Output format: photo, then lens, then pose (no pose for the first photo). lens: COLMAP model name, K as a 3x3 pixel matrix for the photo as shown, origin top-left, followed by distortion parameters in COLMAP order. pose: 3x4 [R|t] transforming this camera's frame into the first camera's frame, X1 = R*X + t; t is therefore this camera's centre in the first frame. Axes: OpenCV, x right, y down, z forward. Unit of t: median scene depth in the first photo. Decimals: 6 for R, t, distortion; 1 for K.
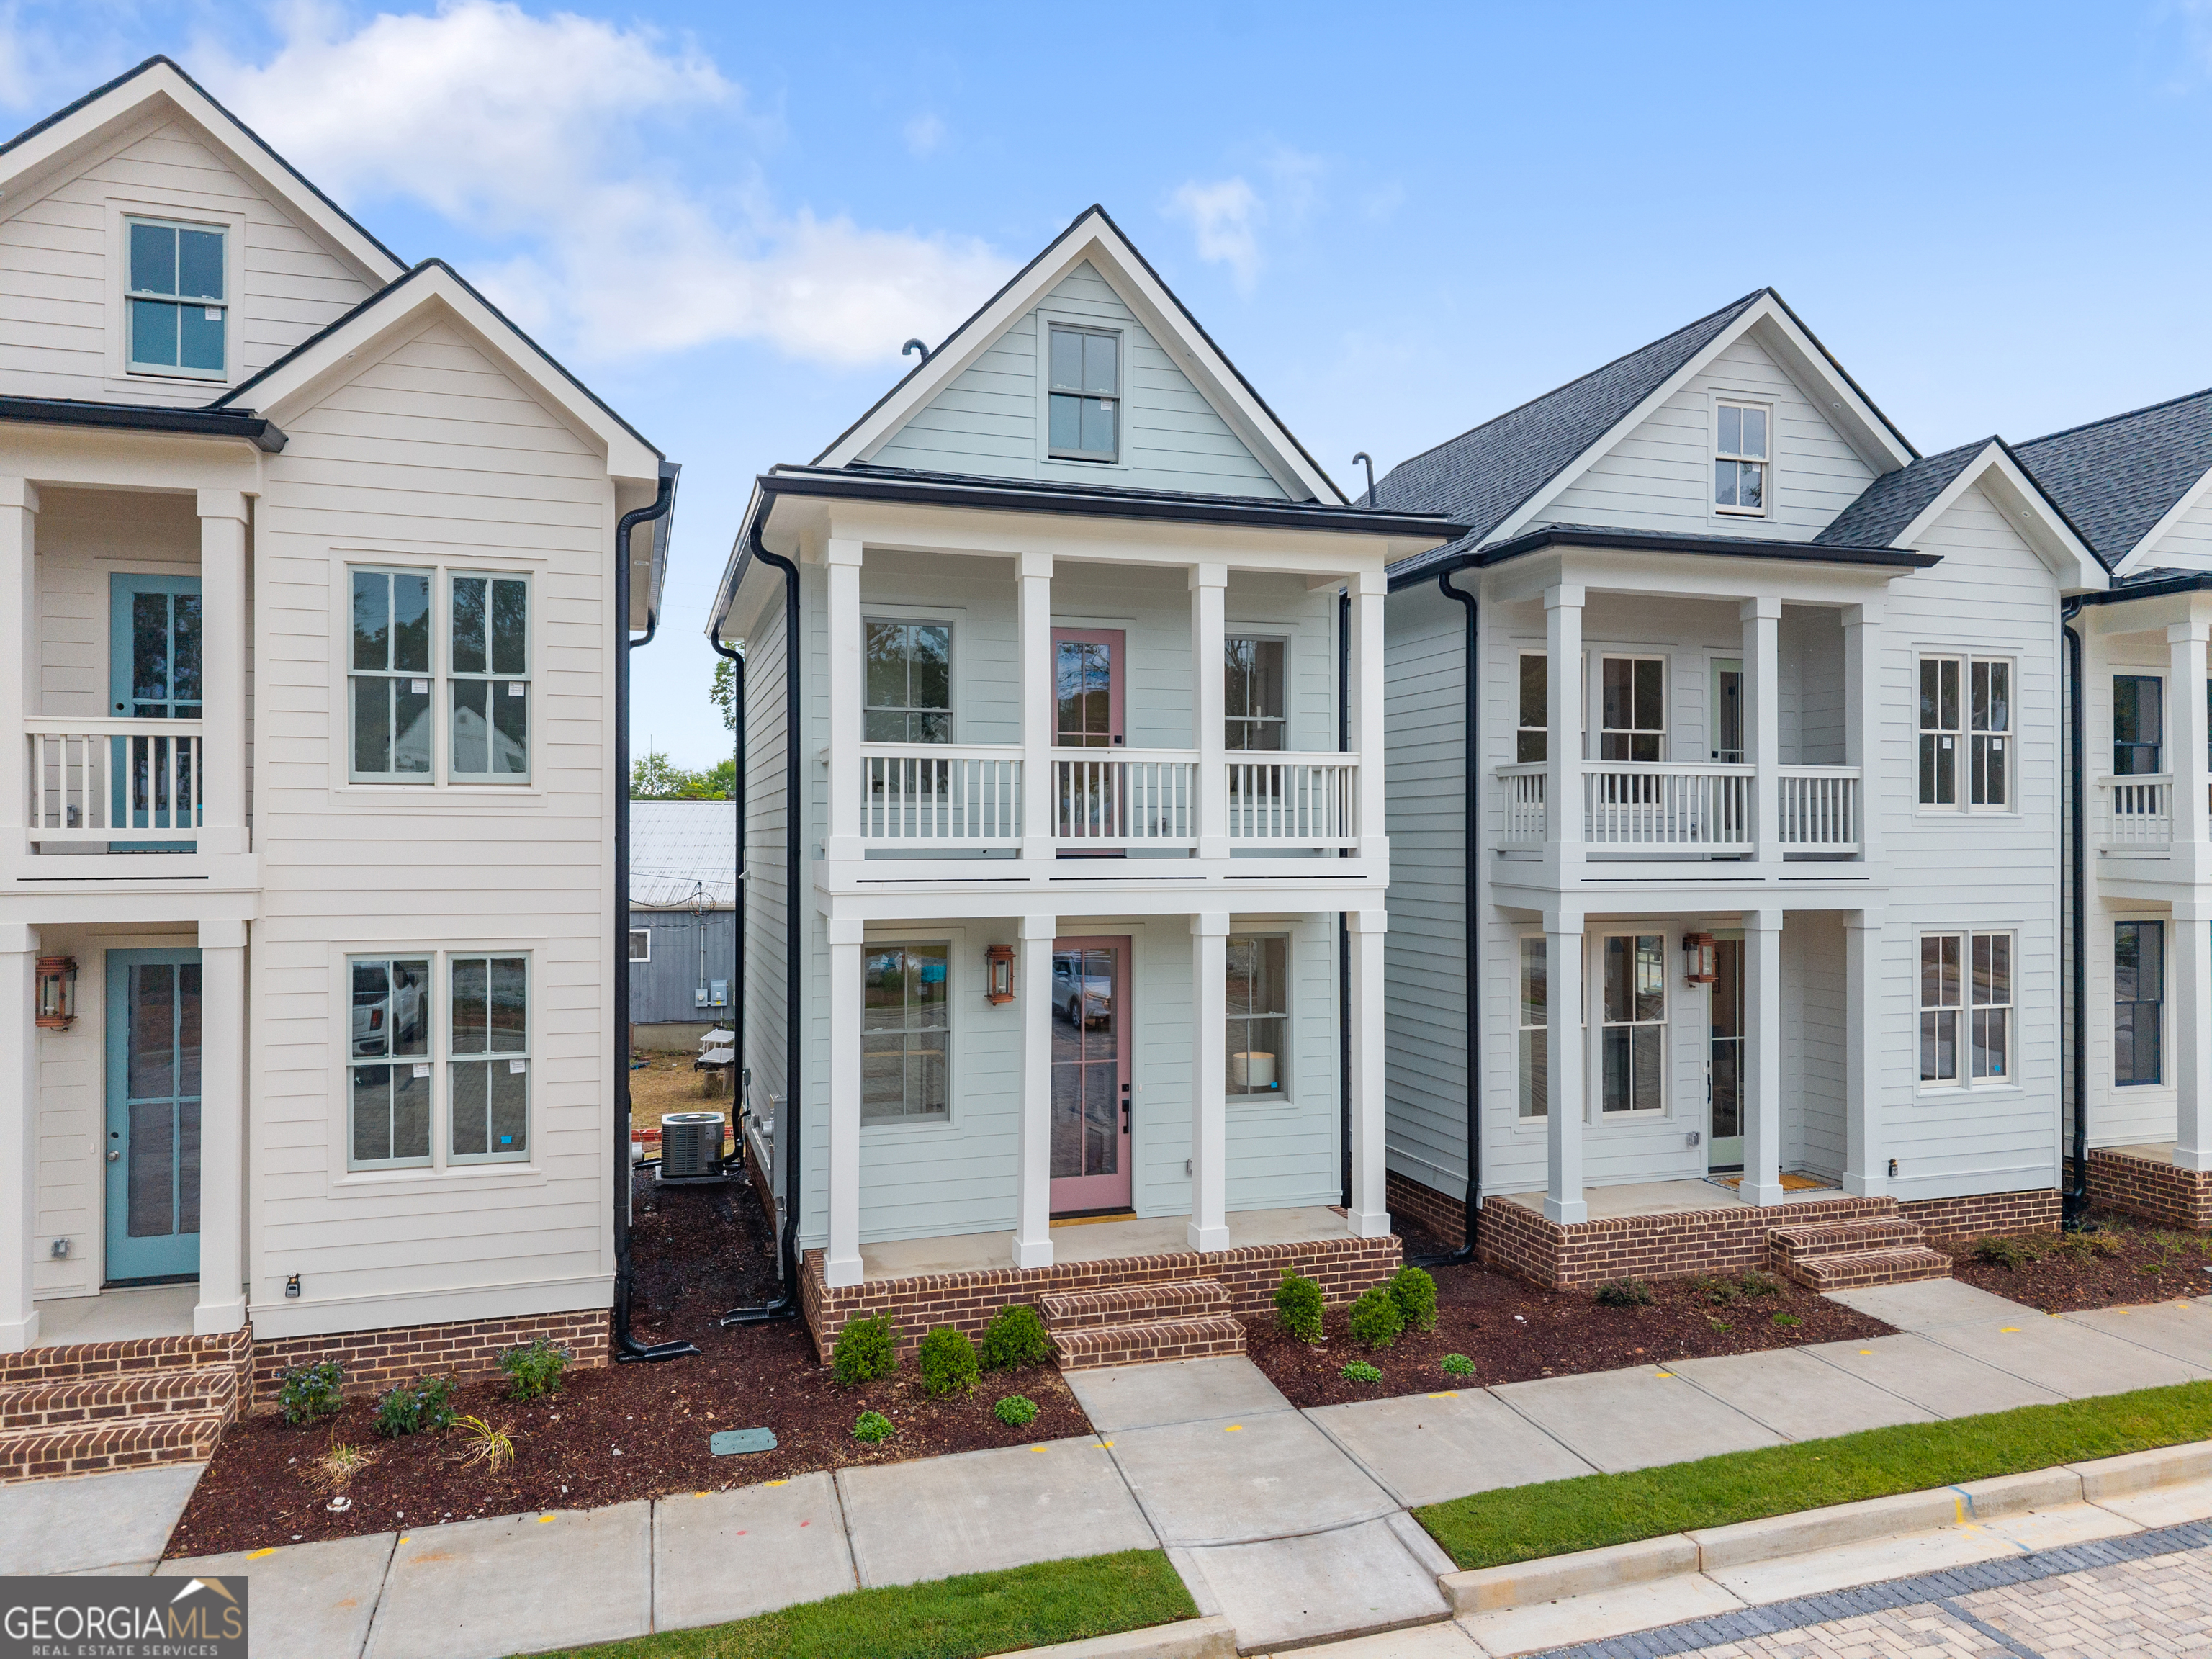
lens RADIAL K [[1480.0, 0, 1099.6], [0, 1480.0, 830.8], [0, 0, 1]] dist [0.014263, -0.010953]
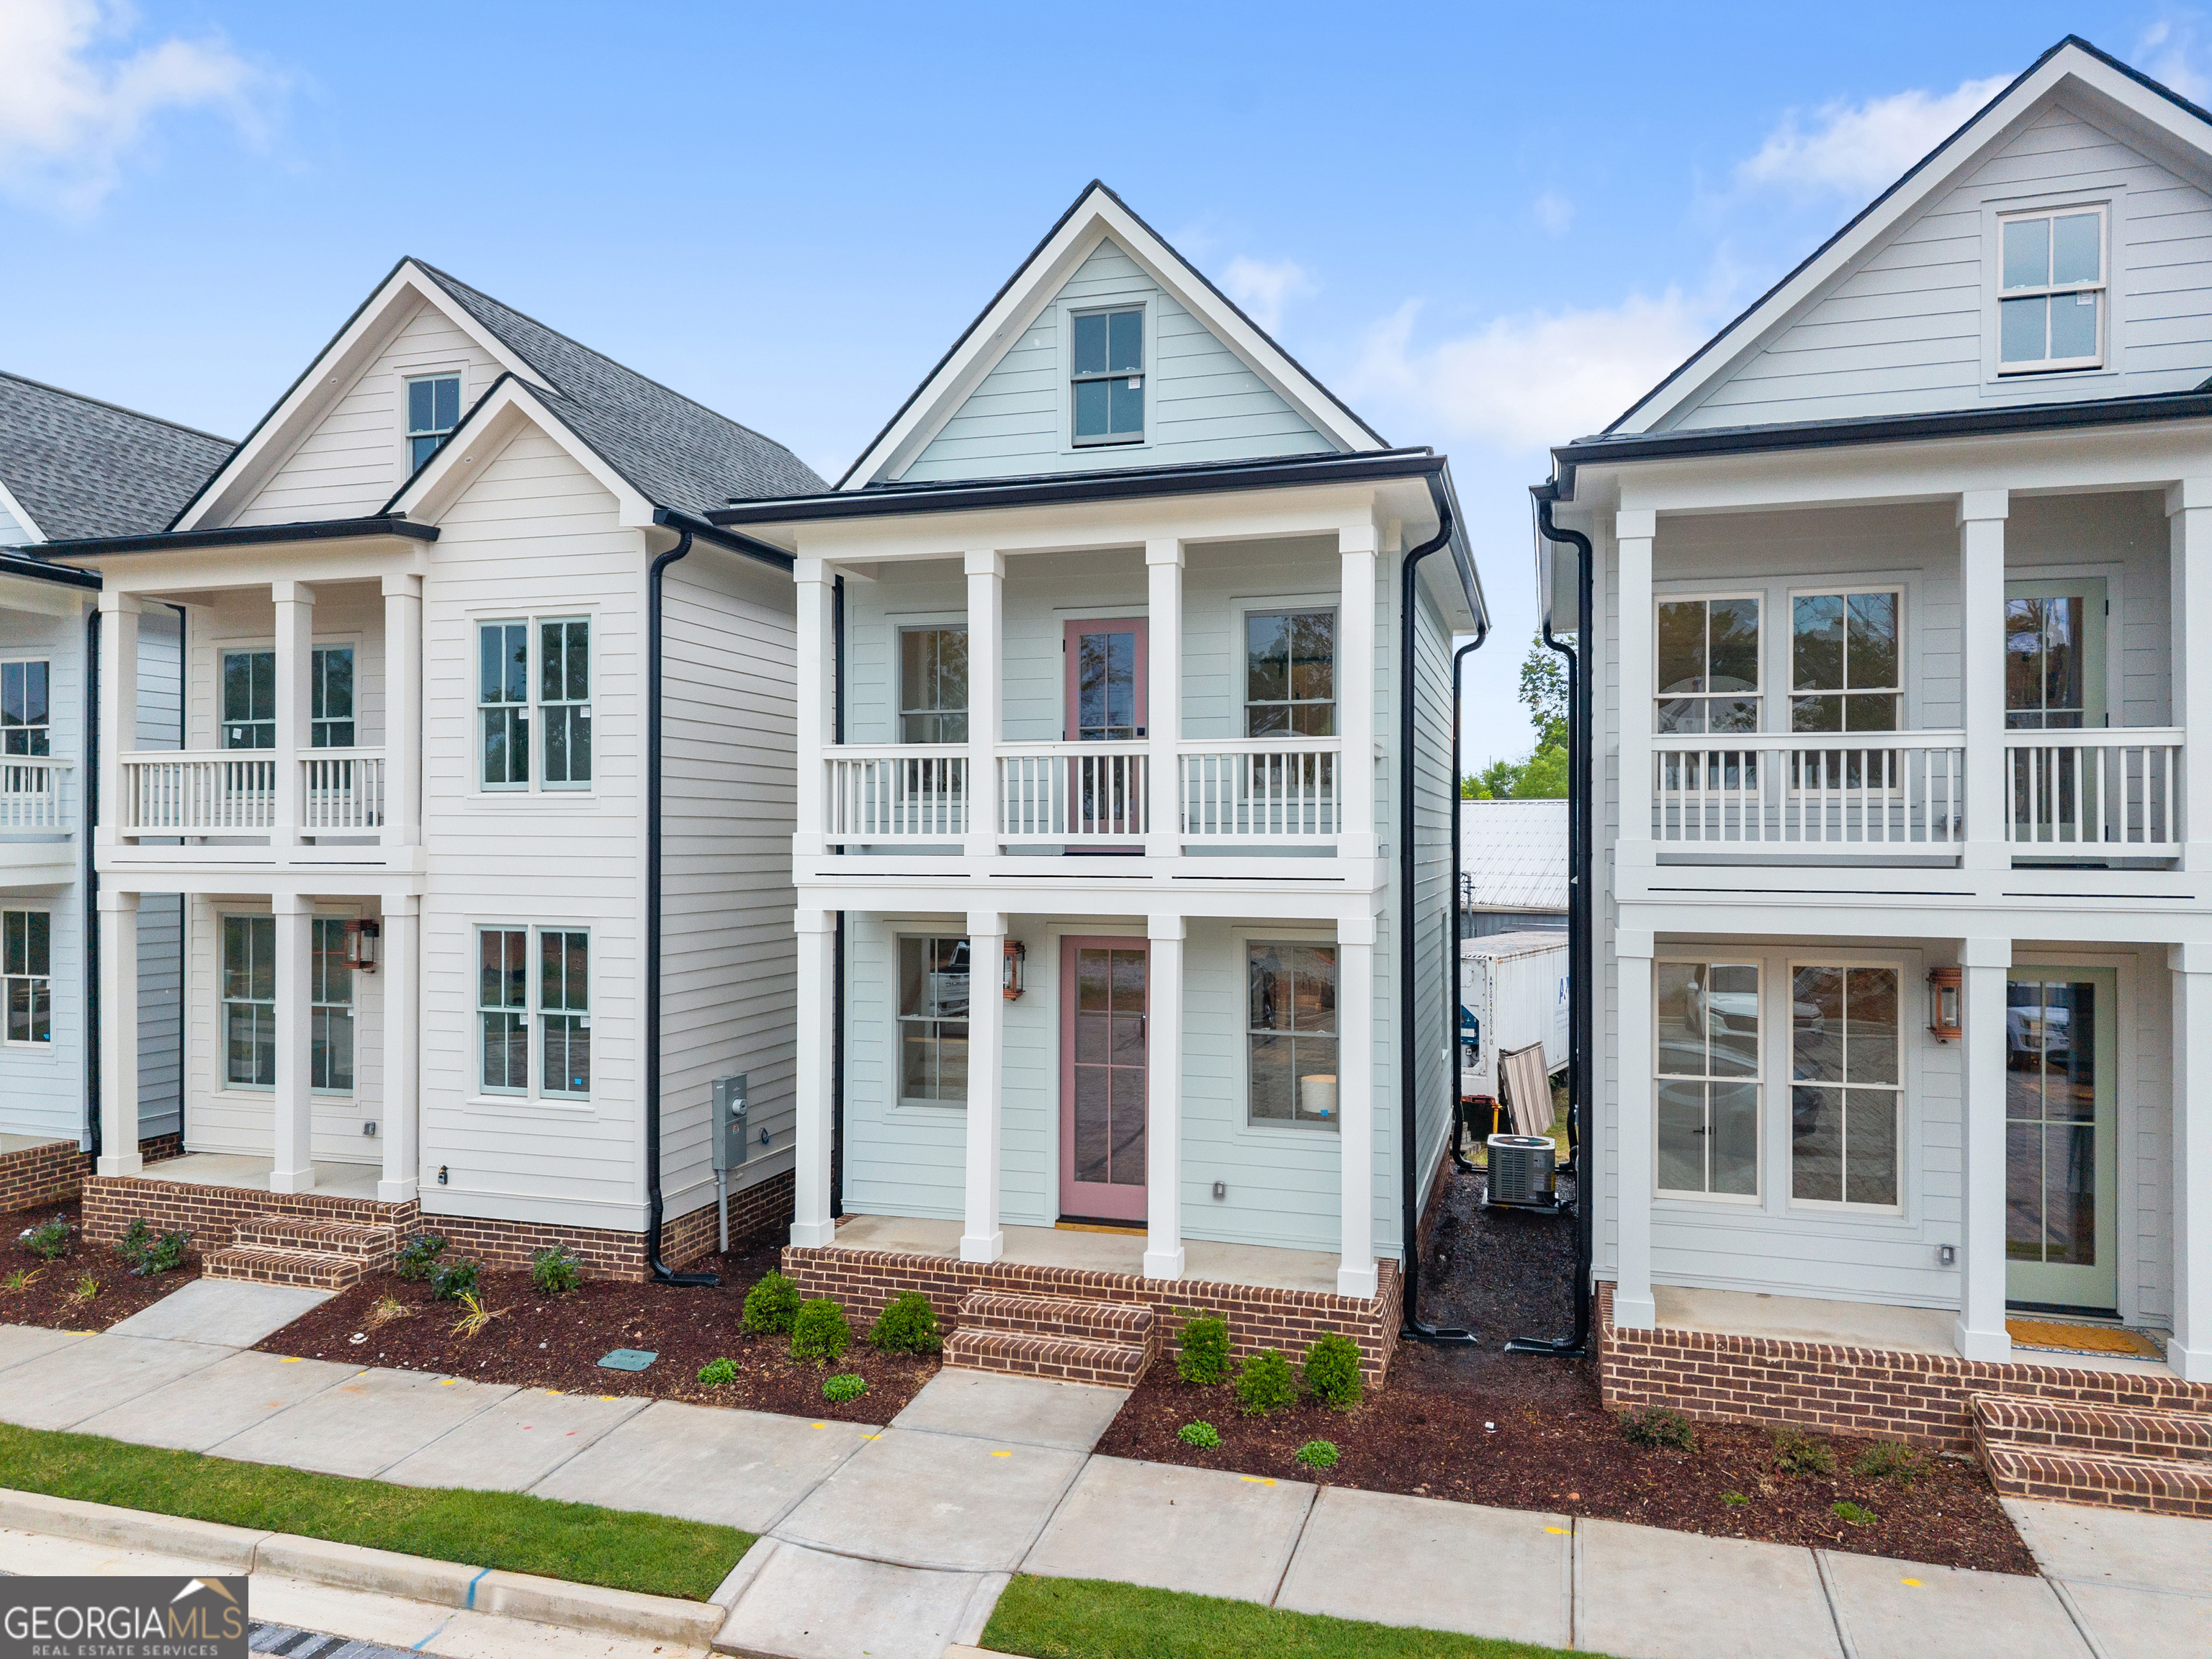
lens RADIAL K [[1480.0, 0, 1100.8], [0, 1480.0, 837.7], [0, 0, 1]] dist [0.014263, -0.010953]
pose [[0.822877, 0.000592, -0.568219, 0.554055], [0.000875, 0.999997, 0.002309, 0.004585], [0.568219, -0.002397, 0.822874, 0.206474]]
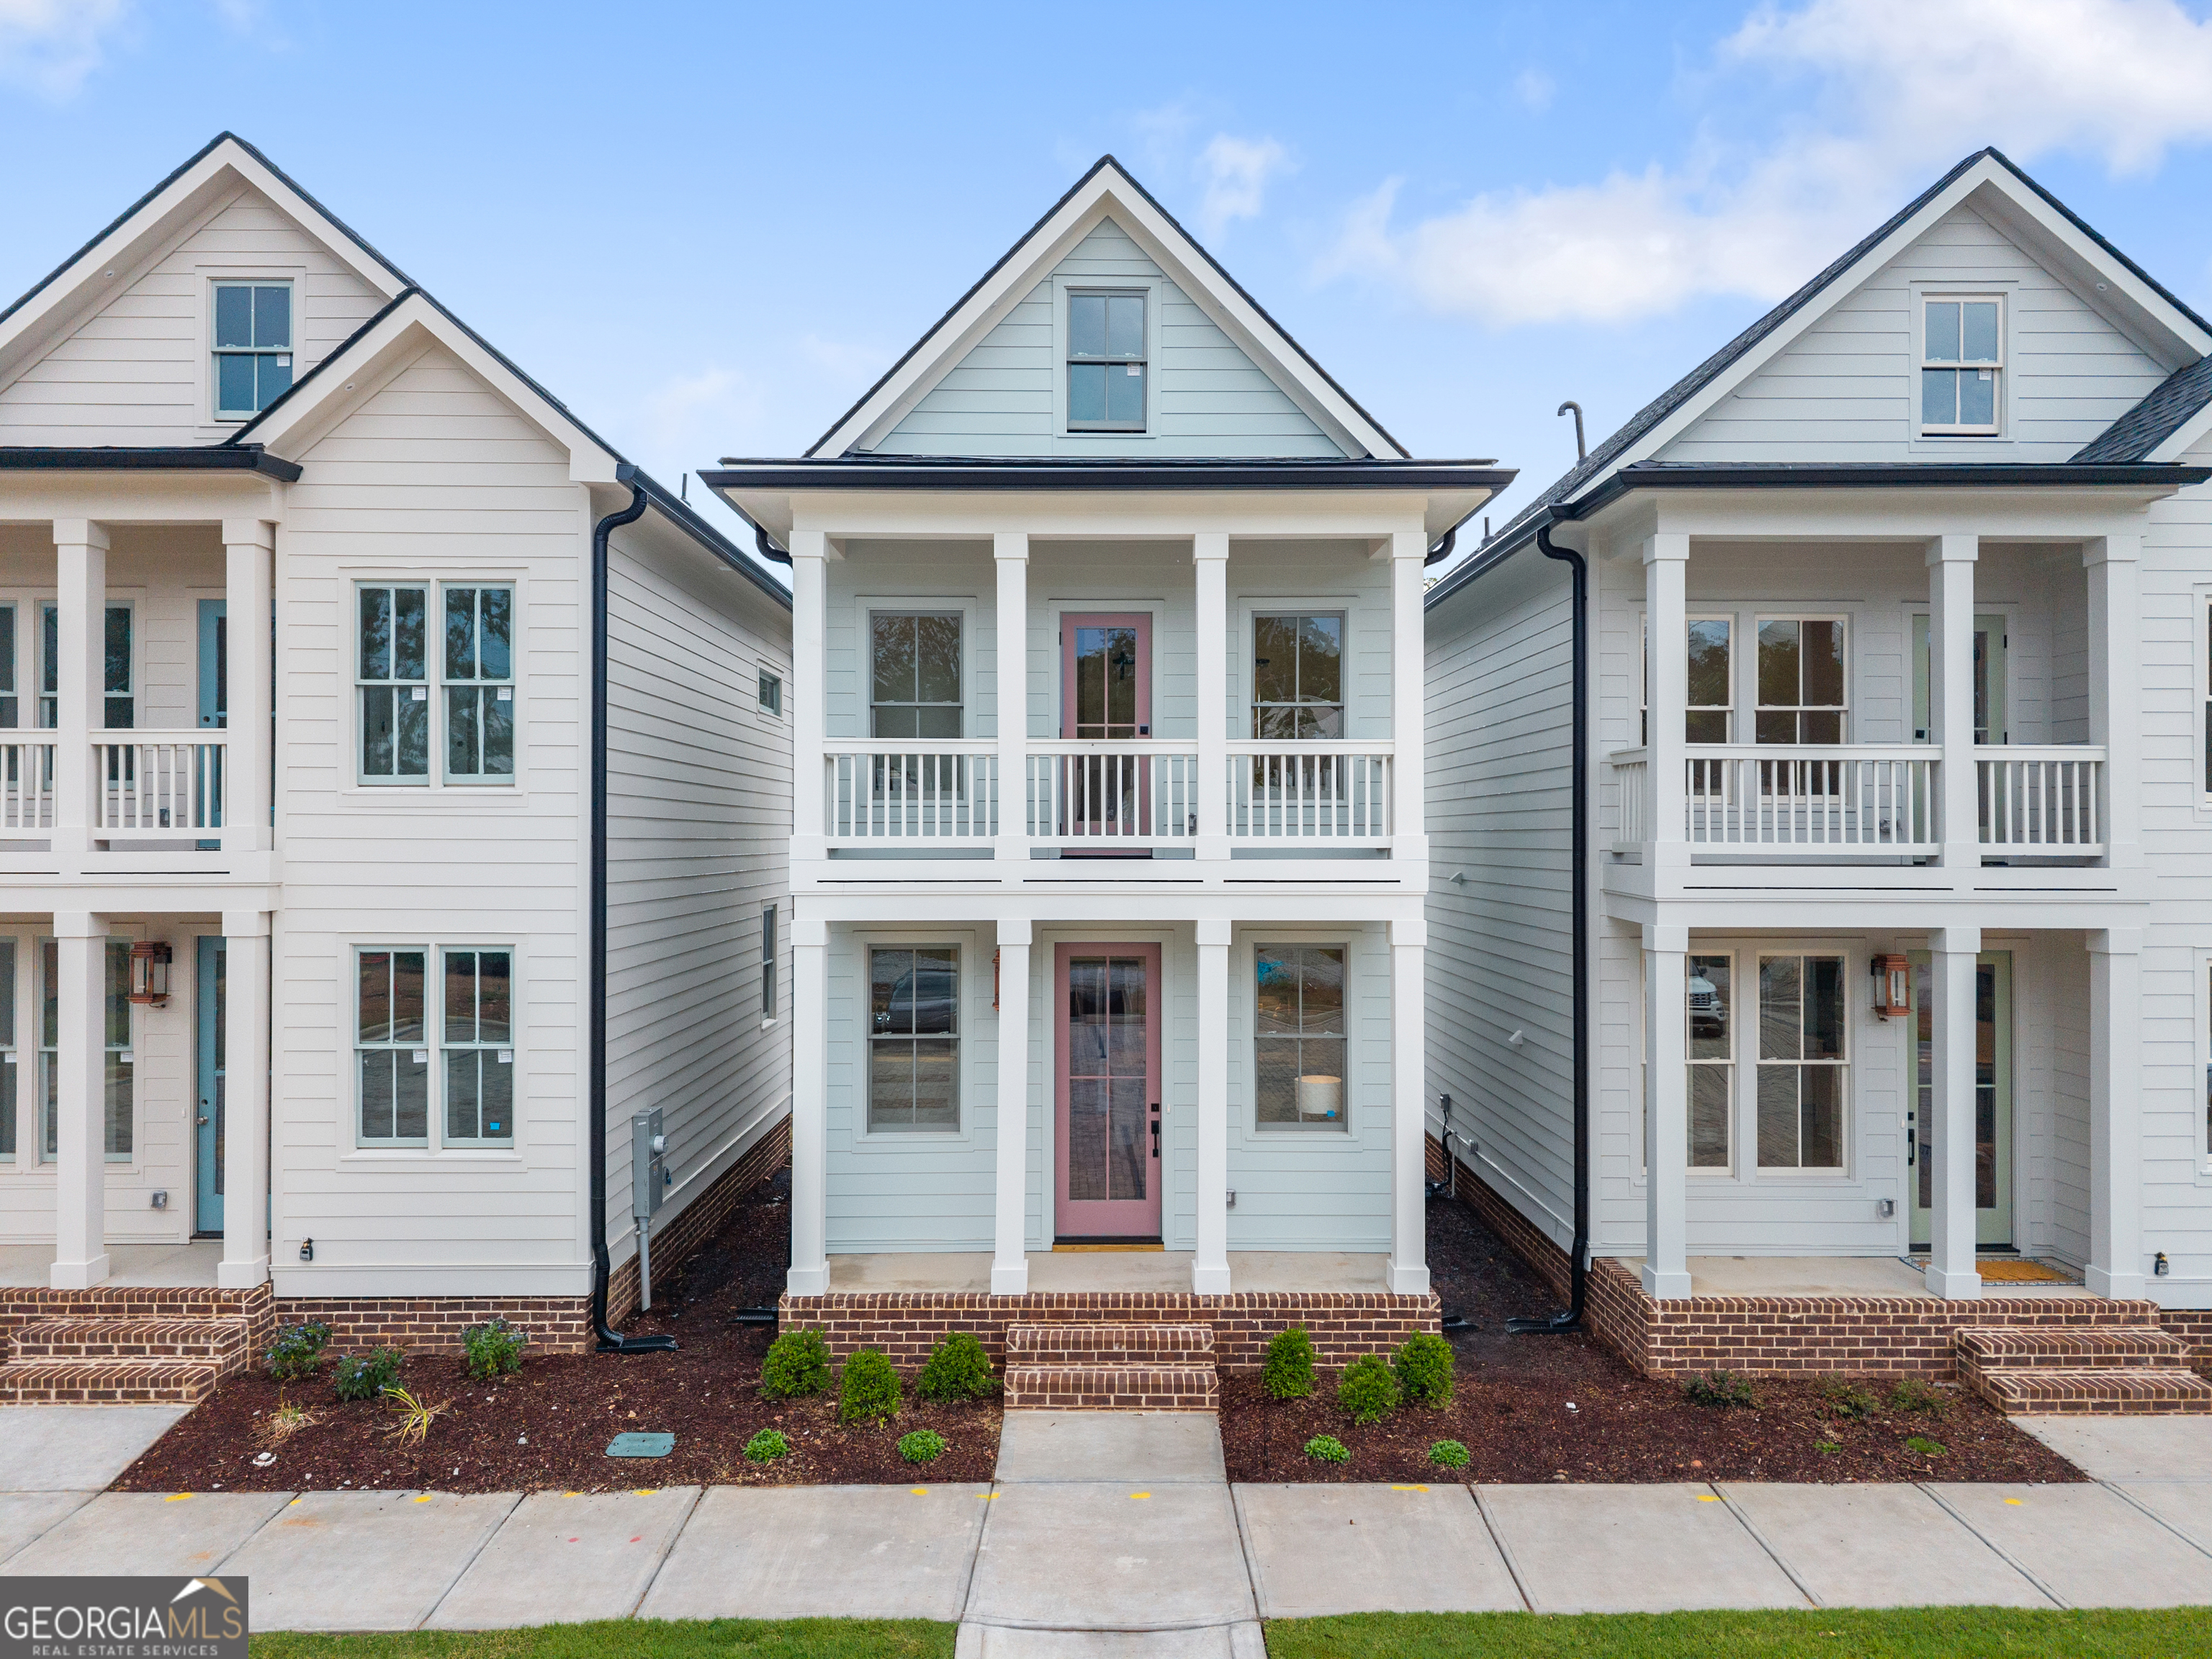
lens RADIAL K [[1480.0, 0, 1100.8], [0, 1480.0, 832.2], [0, 0, 1]] dist [0.014263, -0.010953]
pose [[0.955185, -0.000925, -0.296010, 0.270190], [0.000973, 1.000000, 0.000015, 0.001794], [0.296009, -0.000302, 0.955185, 0.111634]]
